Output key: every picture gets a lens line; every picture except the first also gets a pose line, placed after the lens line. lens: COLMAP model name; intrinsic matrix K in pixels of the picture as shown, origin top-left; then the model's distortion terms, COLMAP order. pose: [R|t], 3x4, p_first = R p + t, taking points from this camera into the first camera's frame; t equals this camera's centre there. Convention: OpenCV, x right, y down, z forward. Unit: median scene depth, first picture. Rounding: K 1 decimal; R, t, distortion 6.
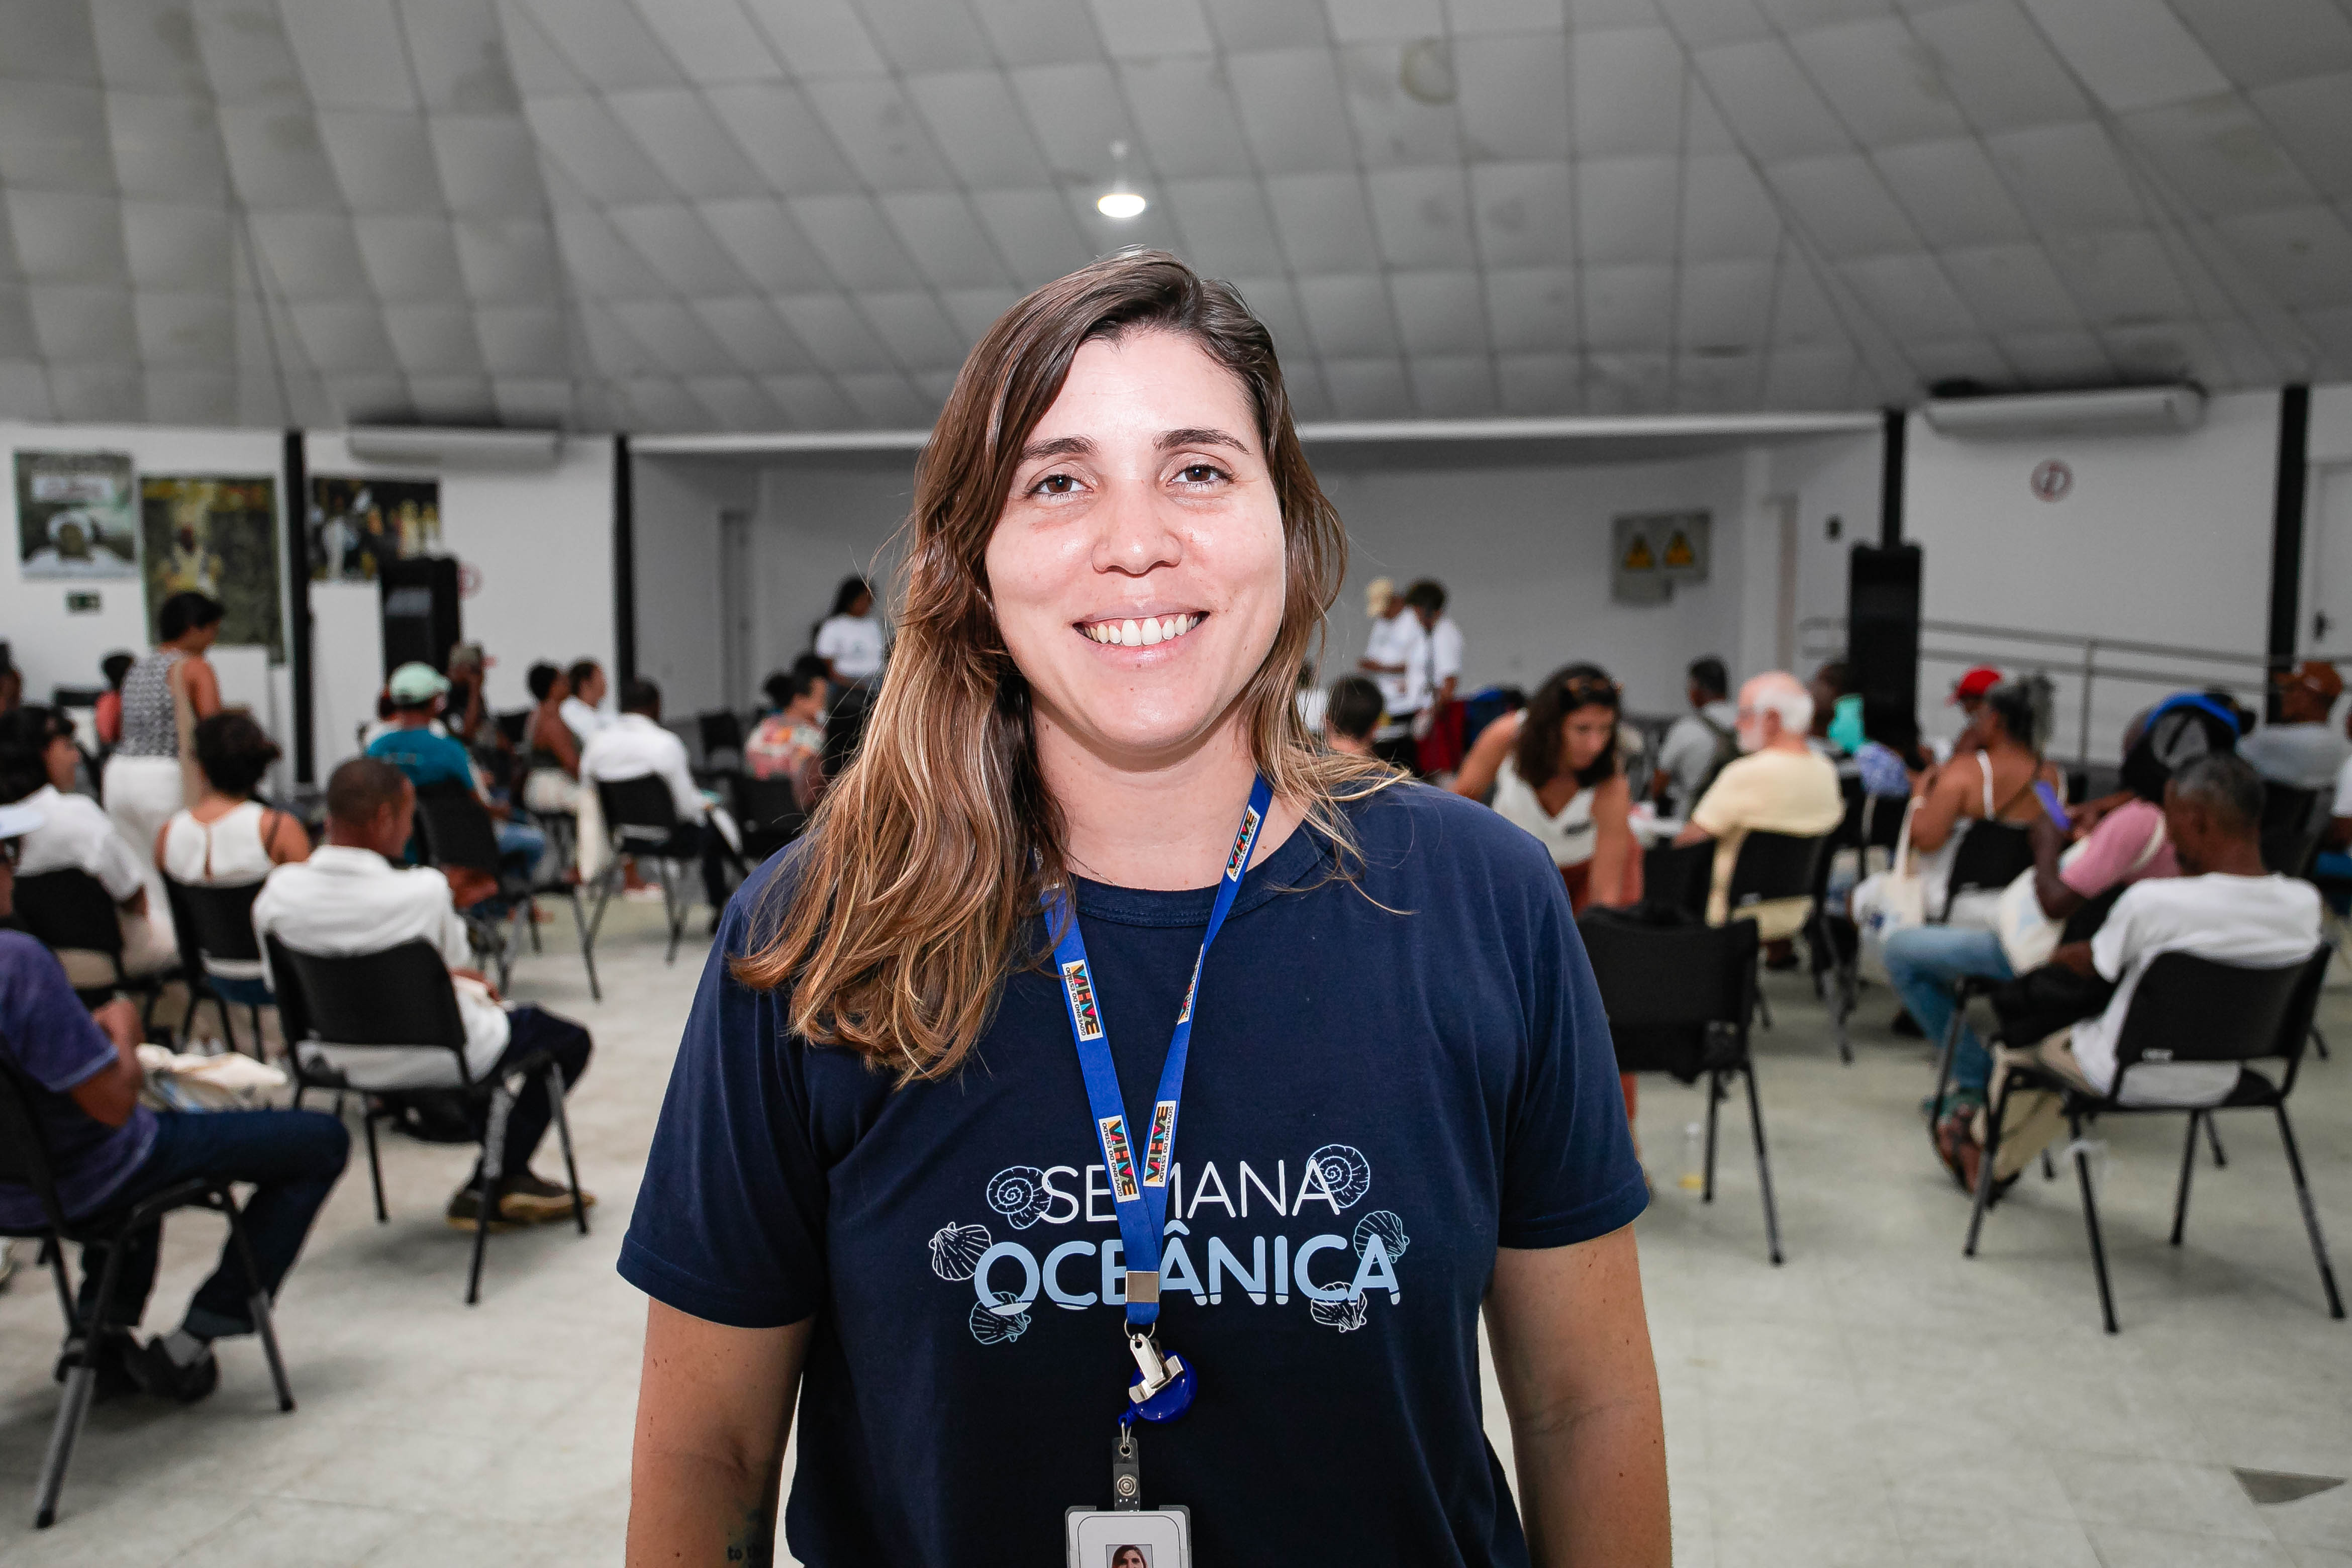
lens RADIAL K [[2096.3, 0, 1176.0], [0, 2096.3, 784.0], [0, 0, 1]] dist [0.008277, 0.015596]
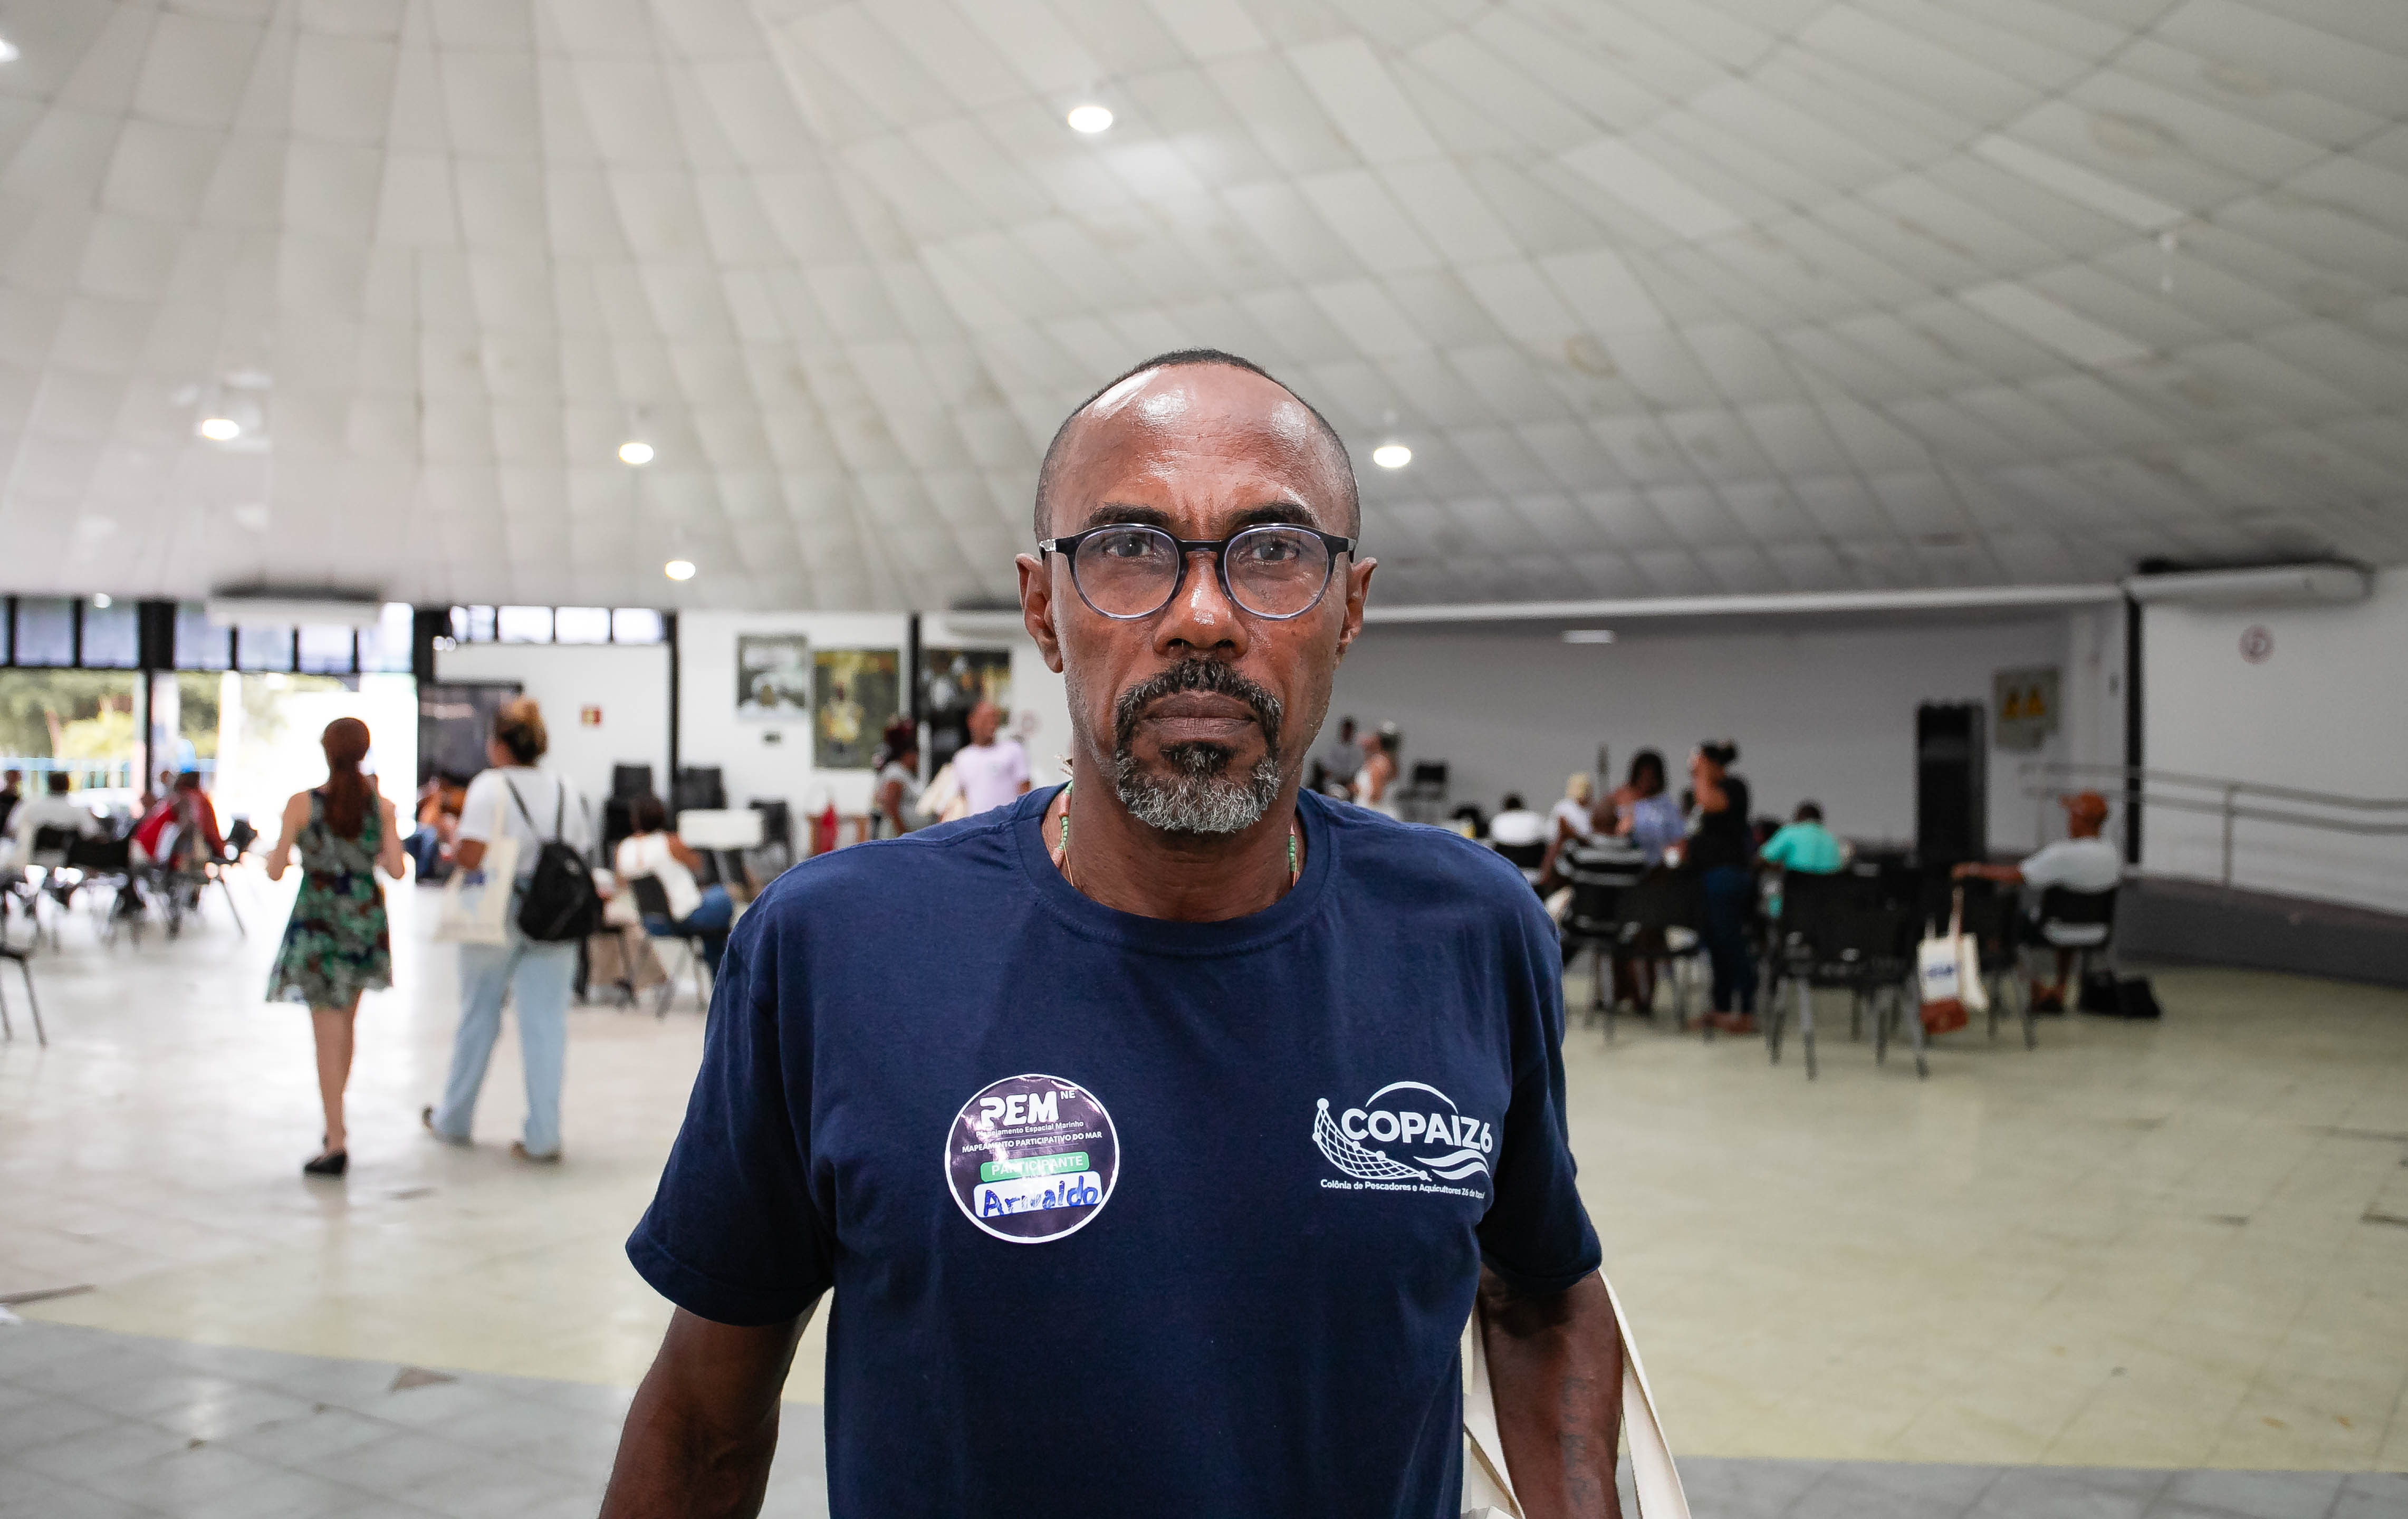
lens RADIAL K [[2248.3, 0, 1204.0], [0, 2248.3, 759.5], [0, 0, 1]] dist [0.002972, 0.001689]
pose [[0.932155, 0.011530, -0.361877, 0.306510], [-0.040682, 0.996499, -0.073042, 0.026973], [0.359768, 0.082809, 0.929360, -0.305108]]
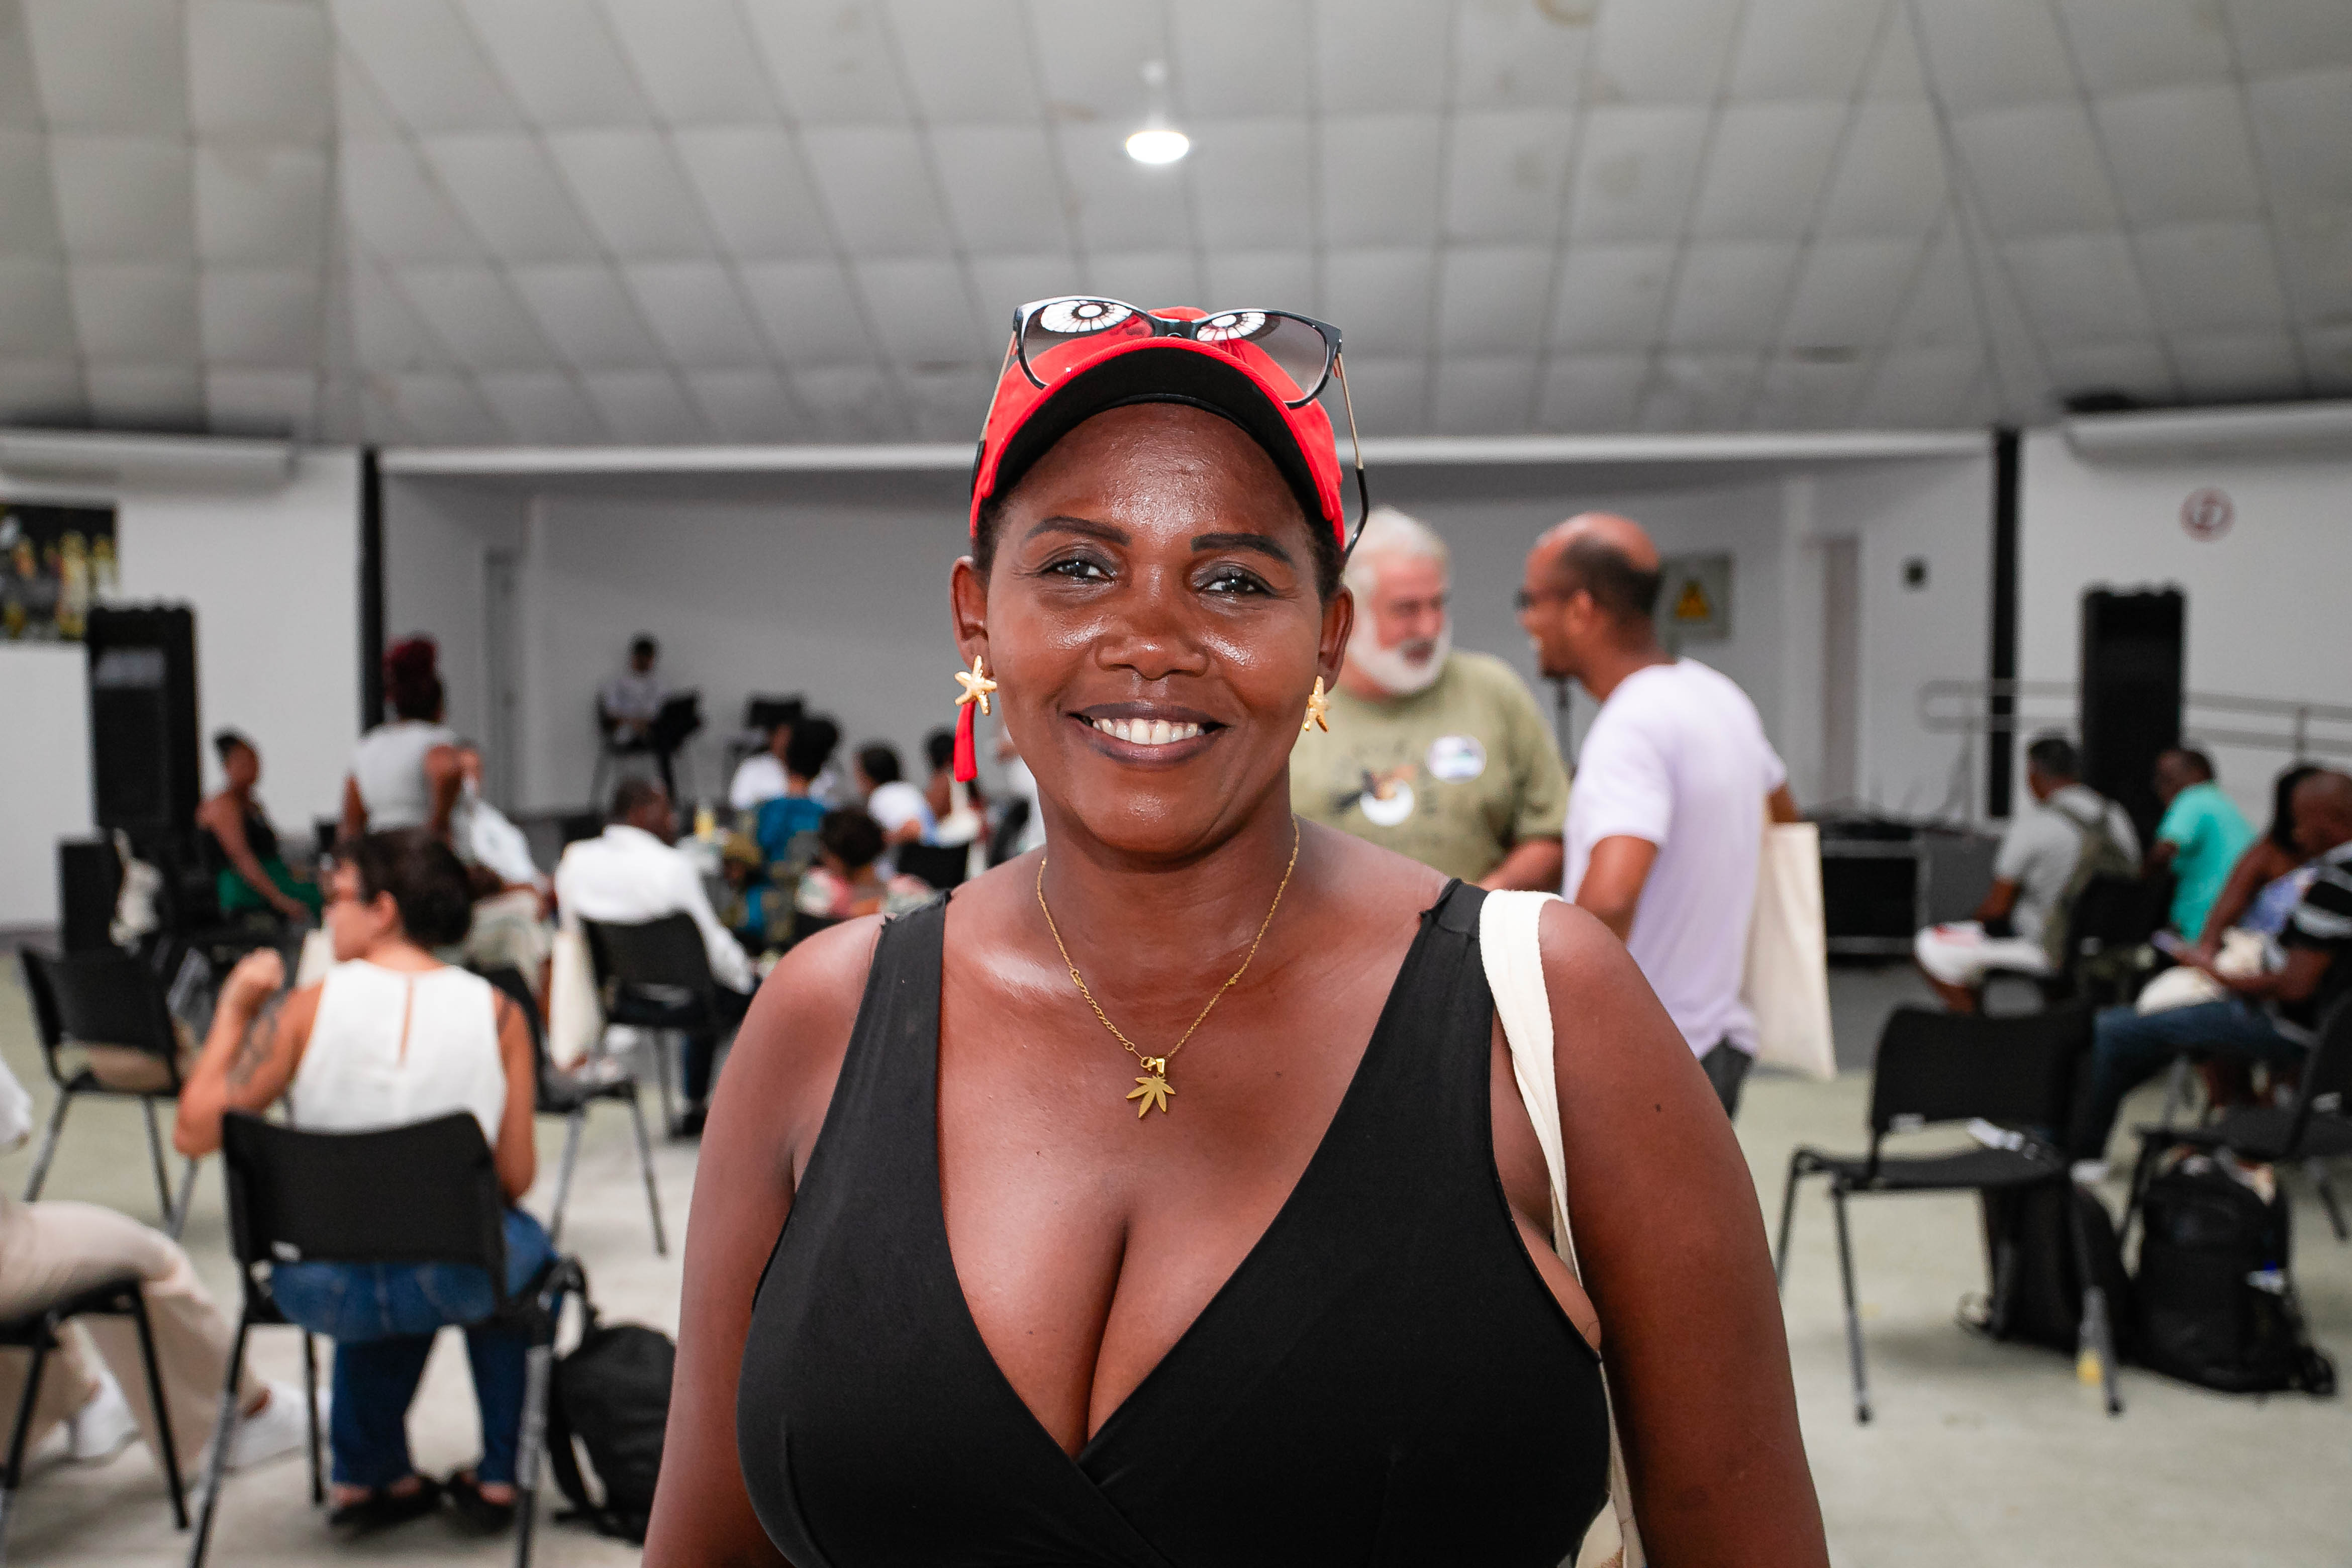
lens RADIAL K [[2437.8, 0, 1176.0], [0, 2437.8, 784.0], [0, 0, 1]] dist [0.014046, 0.124128]
pose [[0.989487, -0.010416, 0.144248, -0.116748], [0.016208, 0.999106, -0.039034, -0.007007], [-0.143712, 0.040961, 0.988771, 0.101184]]
